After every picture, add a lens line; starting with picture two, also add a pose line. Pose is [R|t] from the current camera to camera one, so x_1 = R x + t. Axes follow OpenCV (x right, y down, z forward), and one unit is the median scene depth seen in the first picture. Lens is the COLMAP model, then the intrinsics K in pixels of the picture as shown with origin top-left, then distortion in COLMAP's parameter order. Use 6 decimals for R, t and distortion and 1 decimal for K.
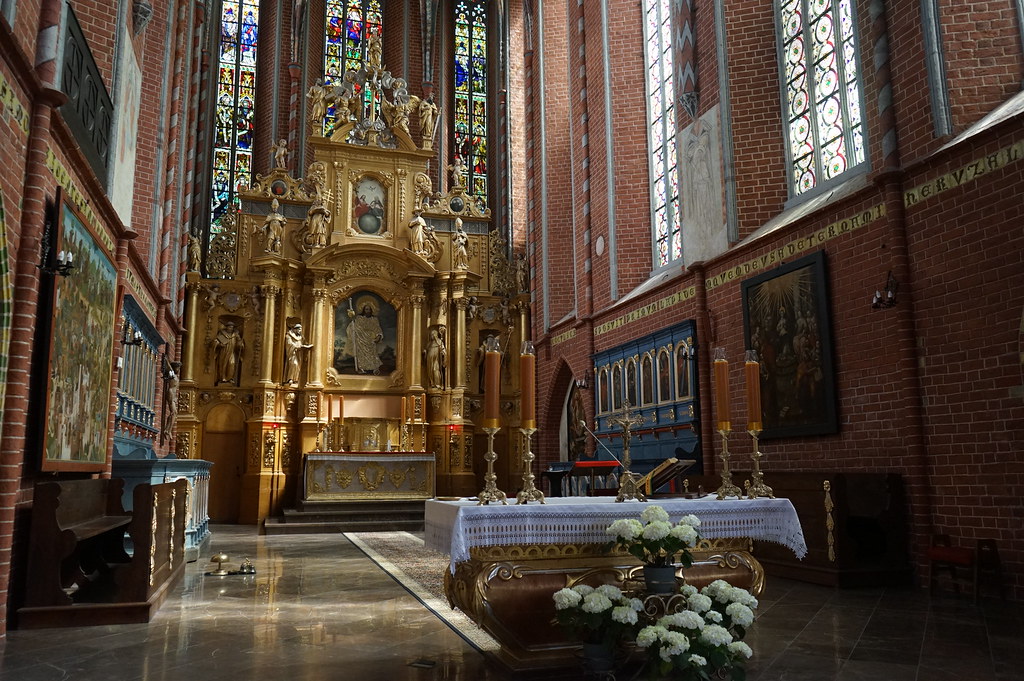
lens RADIAL K [[818.1, 0, 512.0], [0, 818.1, 340.5], [0, 0, 1]] dist [-0.009991, -0.003655]
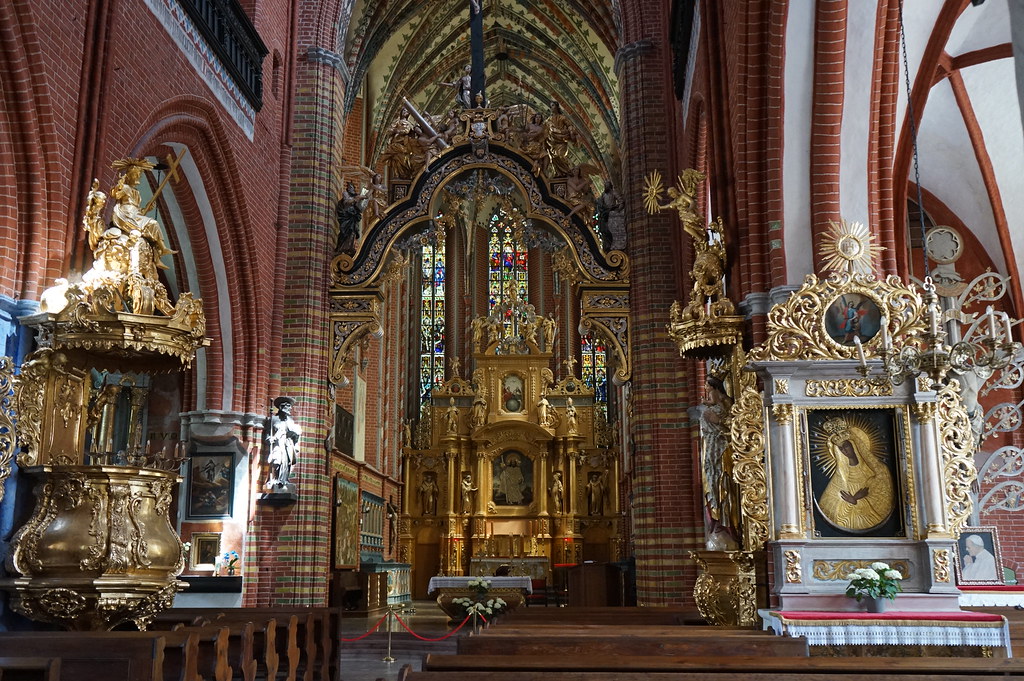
lens RADIAL K [[1036.7, 0, 512.0], [0, 1036.7, 340.5], [0, 0, 1]] dist [-0.011519, -0.005696]
pose [[0.943604, -0.069837, -0.323627, 0.475158], [0.050996, 0.996492, -0.066349, -0.138905], [0.327126, 0.046104, 0.943855, -0.866208]]
